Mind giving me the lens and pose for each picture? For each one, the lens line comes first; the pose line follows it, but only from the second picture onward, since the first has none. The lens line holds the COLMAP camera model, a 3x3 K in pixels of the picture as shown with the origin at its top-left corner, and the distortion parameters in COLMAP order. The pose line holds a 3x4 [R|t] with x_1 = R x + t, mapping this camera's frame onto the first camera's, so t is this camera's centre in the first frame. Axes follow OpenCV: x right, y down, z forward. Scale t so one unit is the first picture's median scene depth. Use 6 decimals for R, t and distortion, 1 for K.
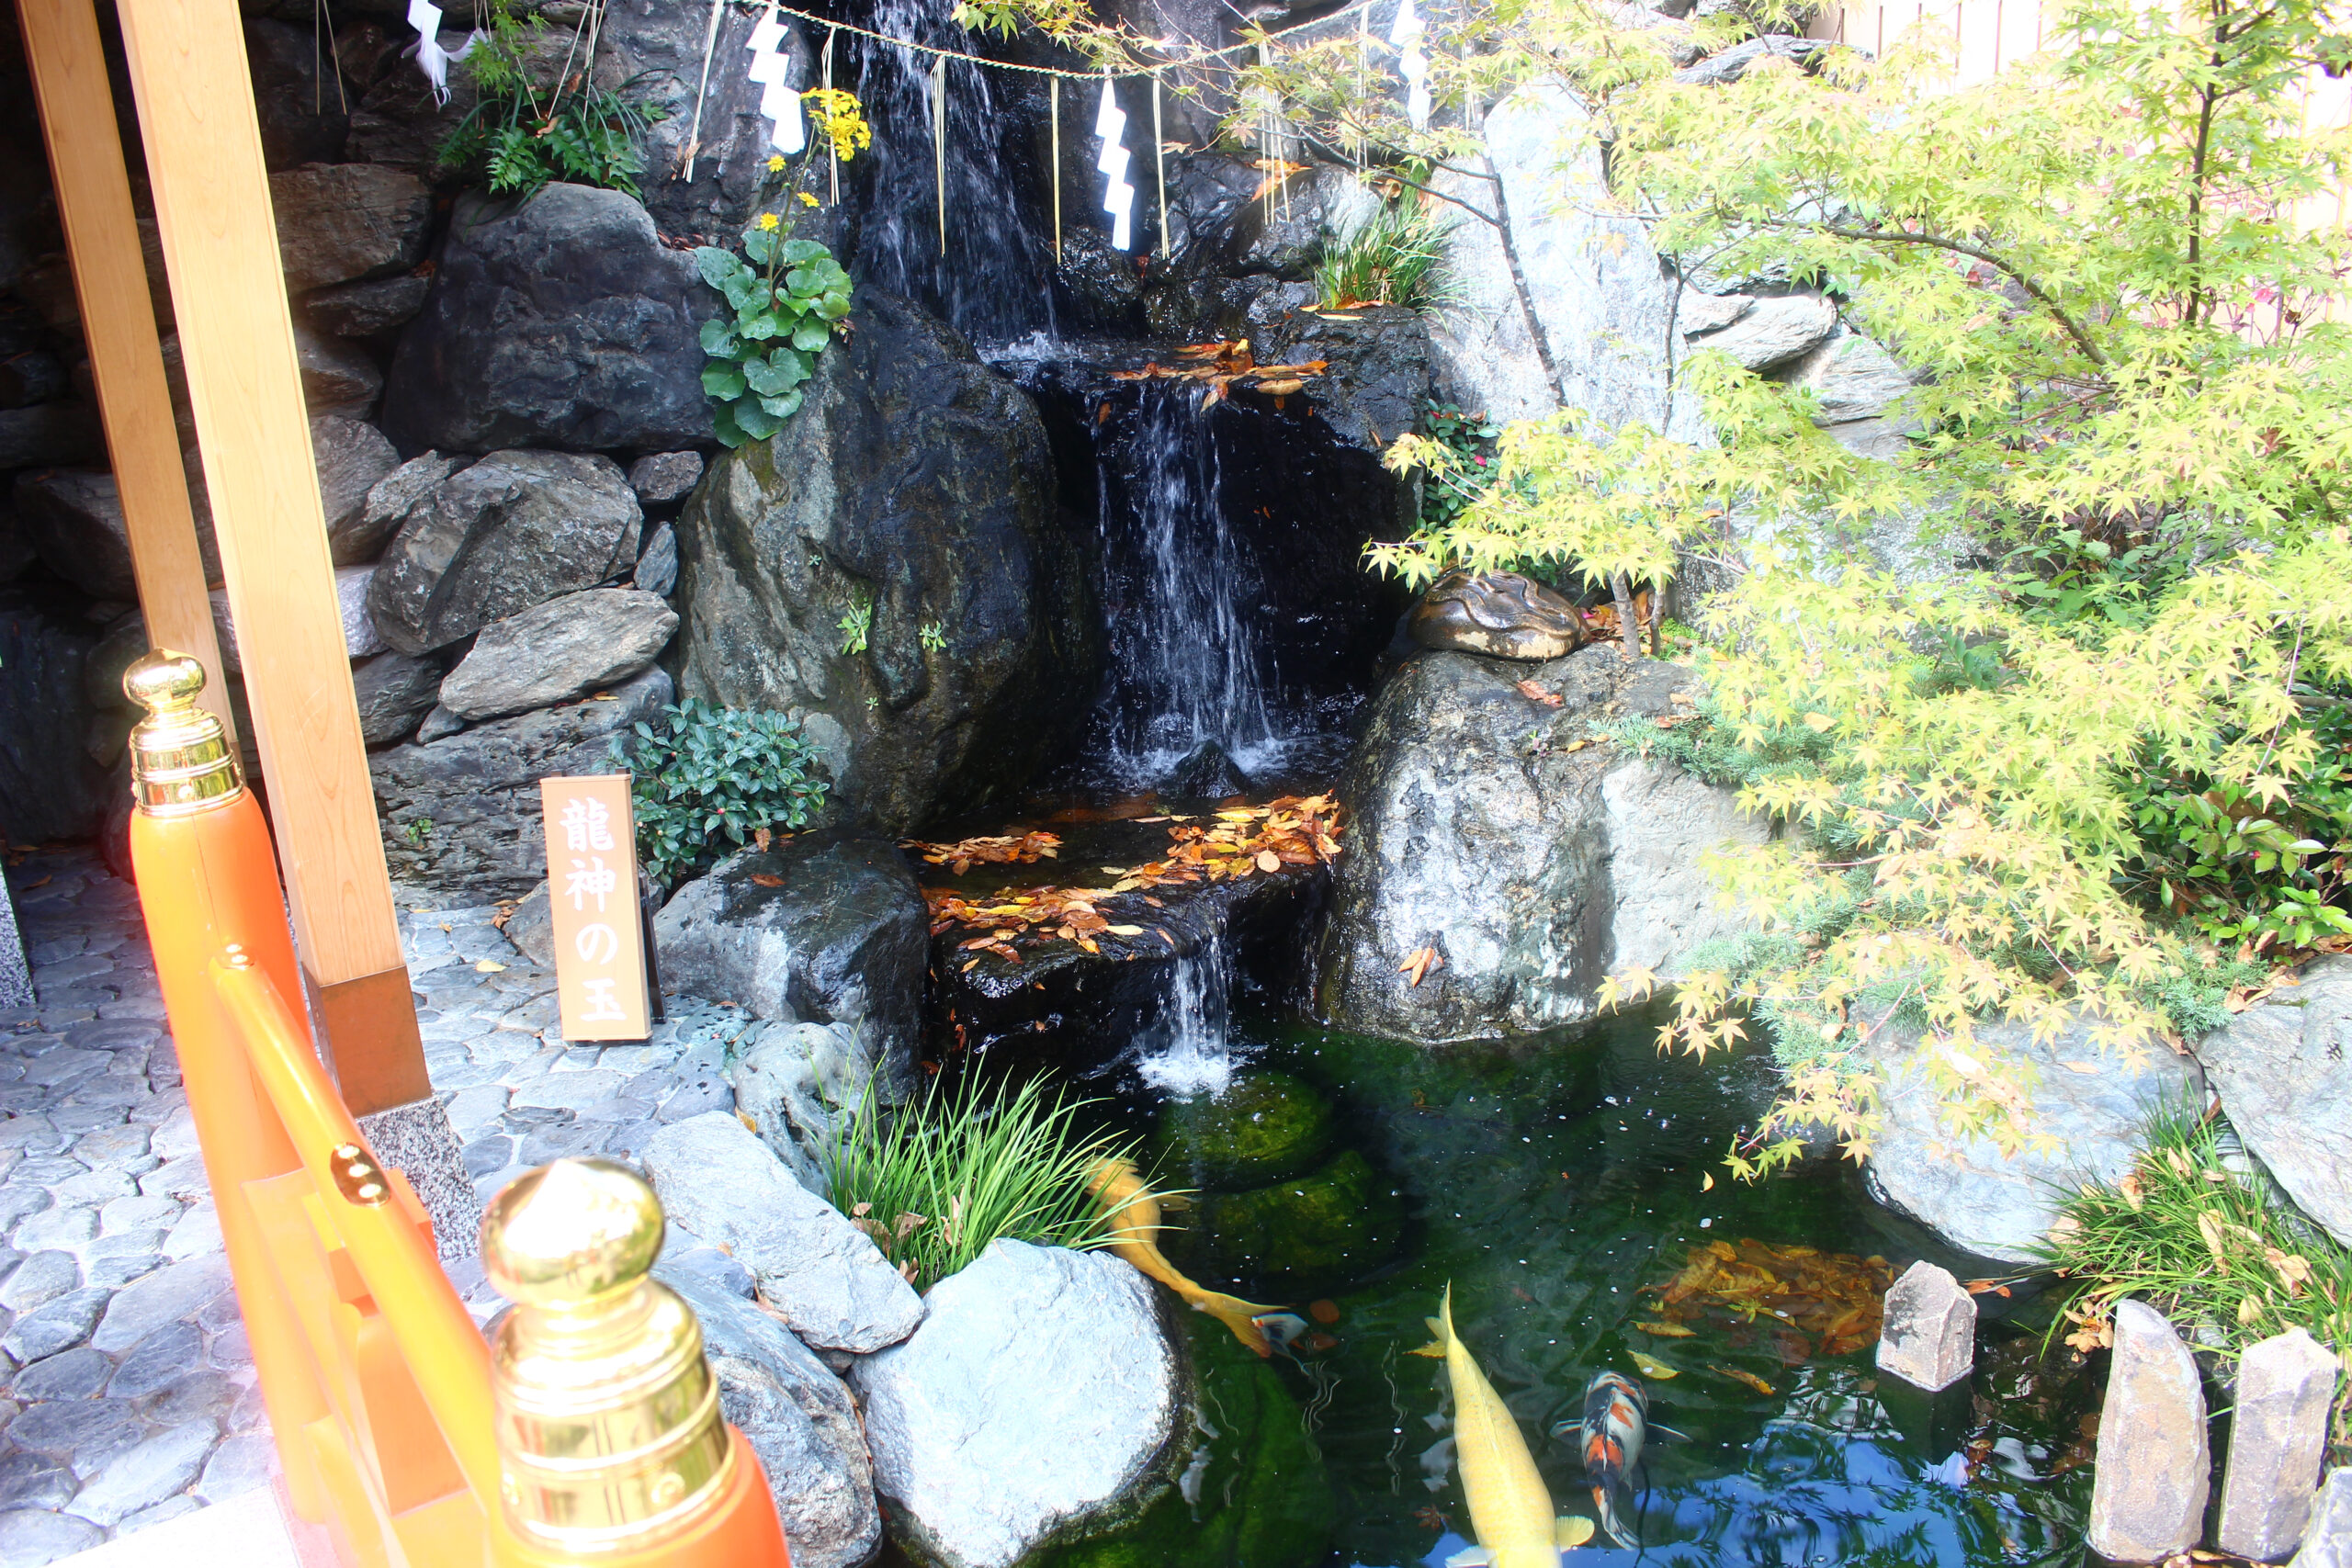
lens RADIAL K [[1934.4, 0, 1176.0], [0, 1934.4, 784.0], [0, 0, 1]] dist [-0.101156, -0.000358]
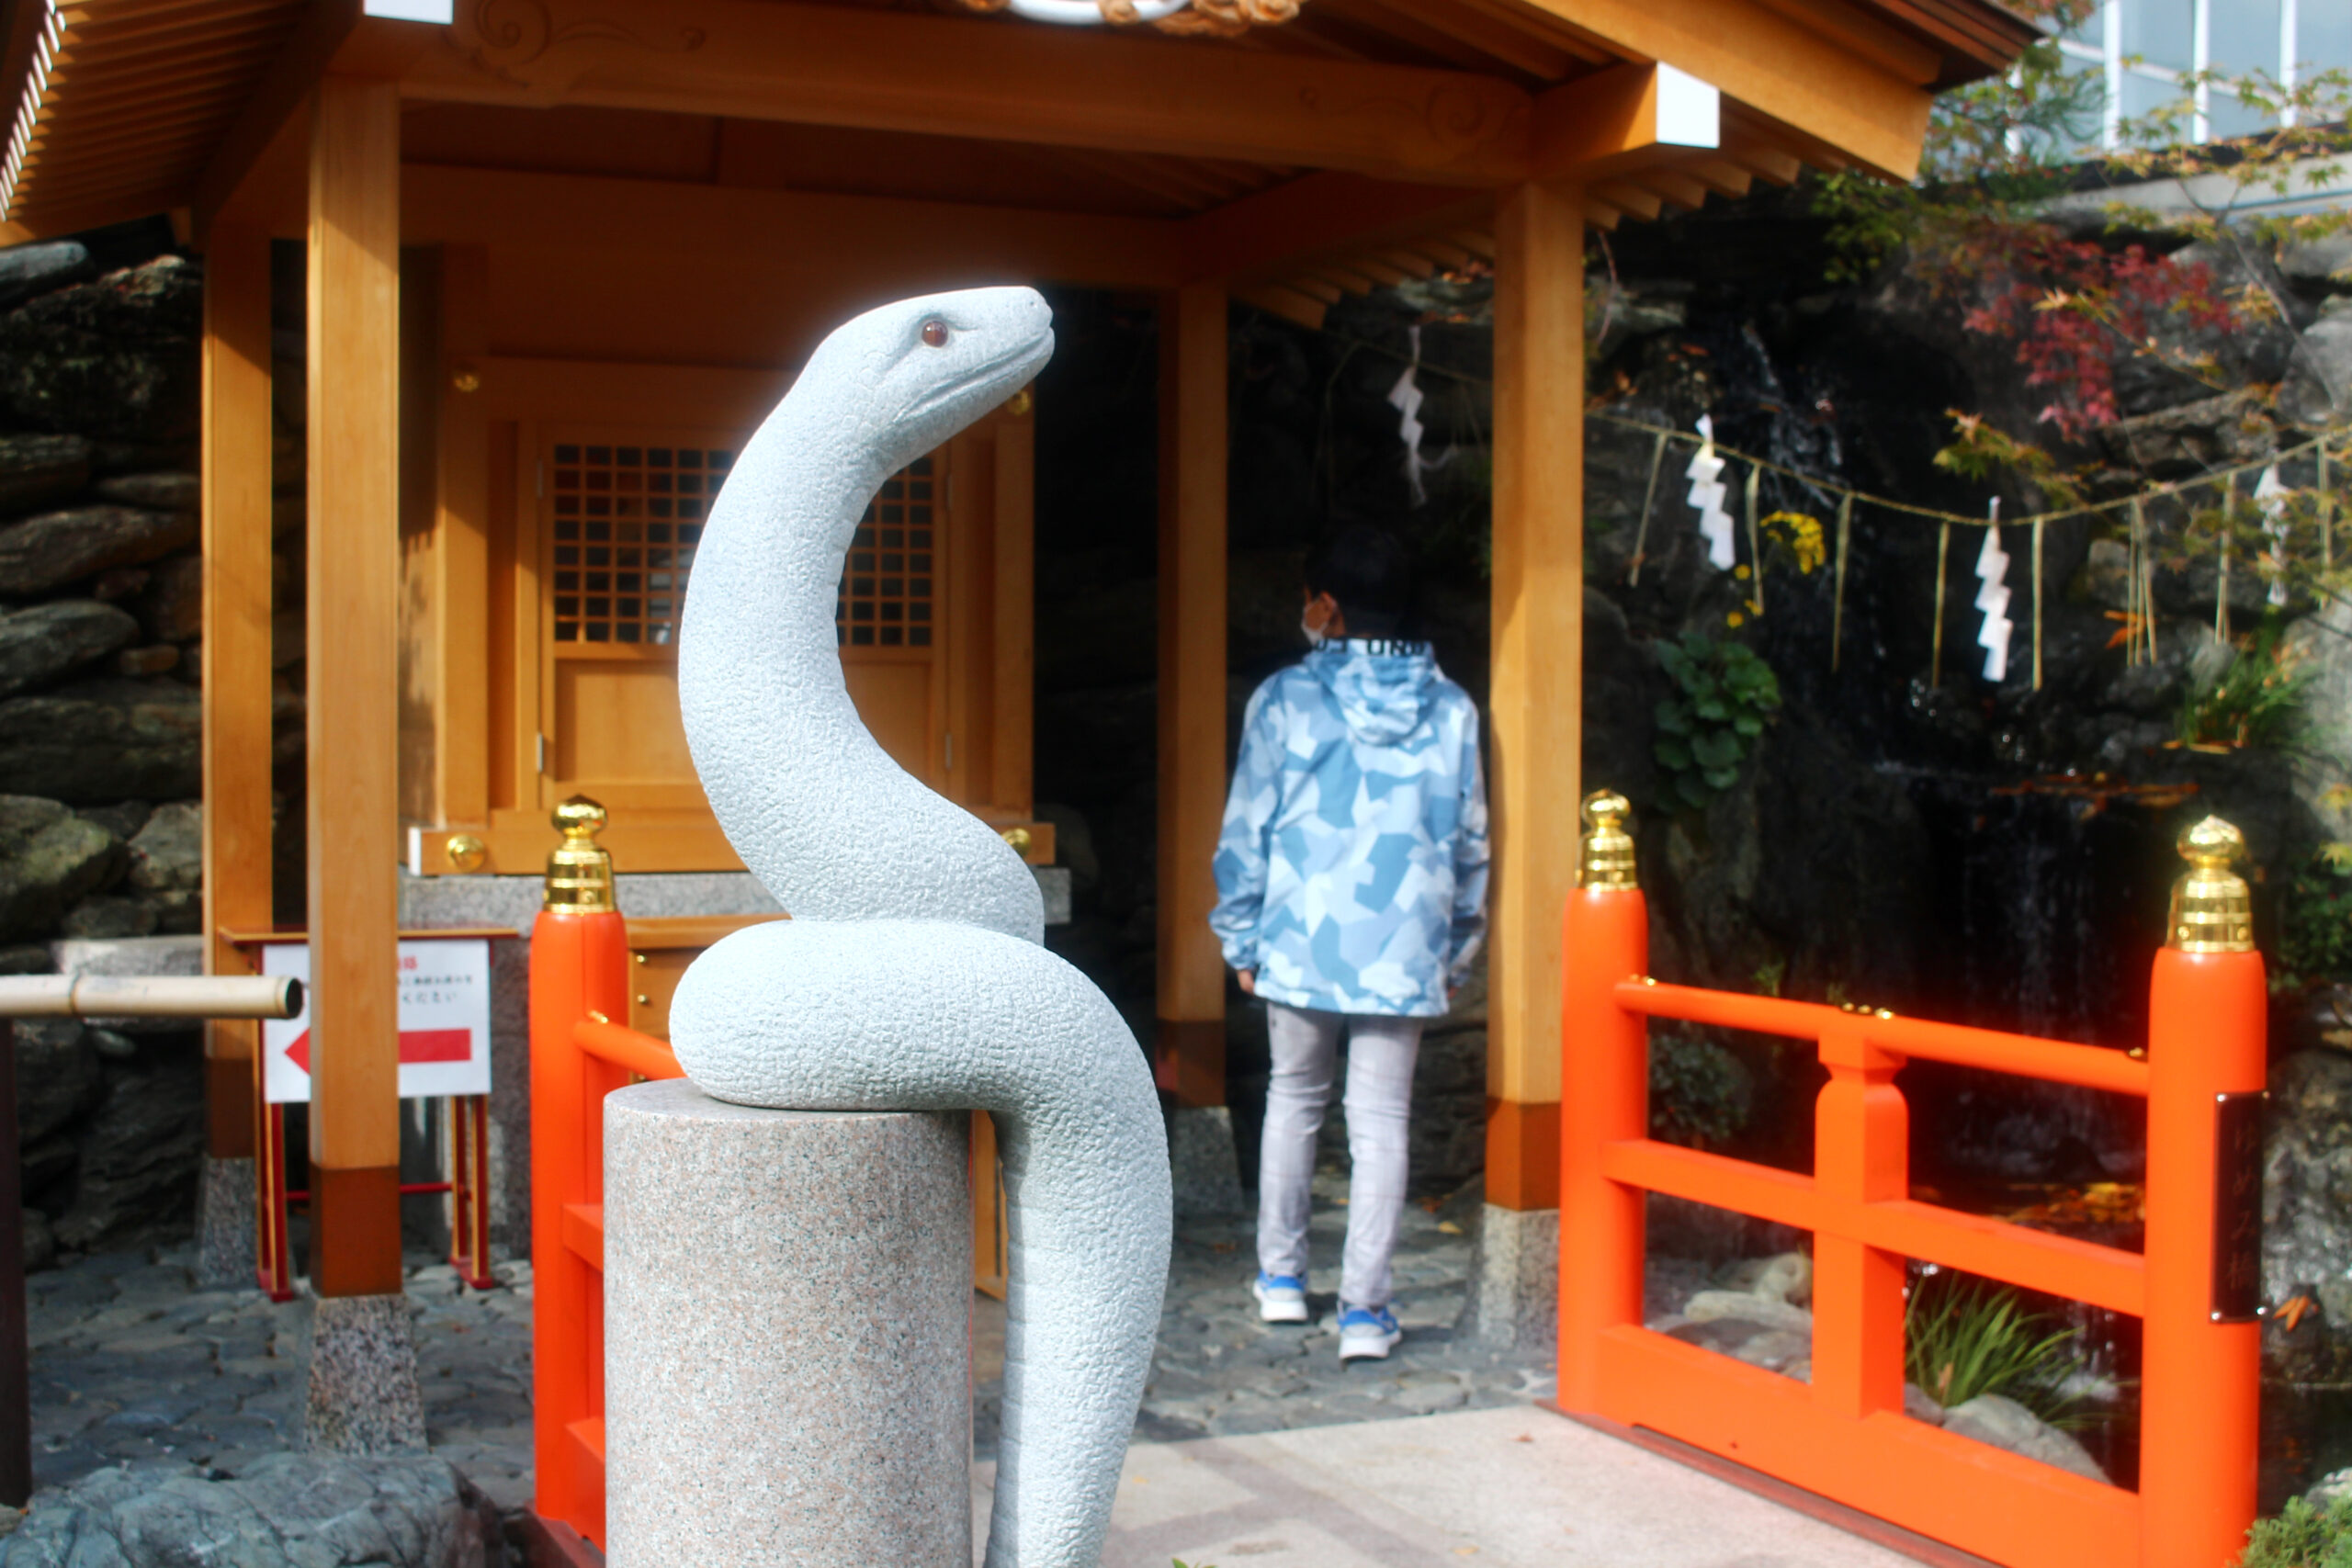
lens RADIAL K [[3075.3, 0, 1176.0], [0, 3075.3, 784.0], [0, 0, 1]] dist [-0.153184, 0.421296]
pose [[0.985889, 0.066778, -0.153503, -0.241559], [-0.106597, 0.957475, -0.268101, 0.320392], [0.129072, 0.280681, 0.951083, -0.751204]]
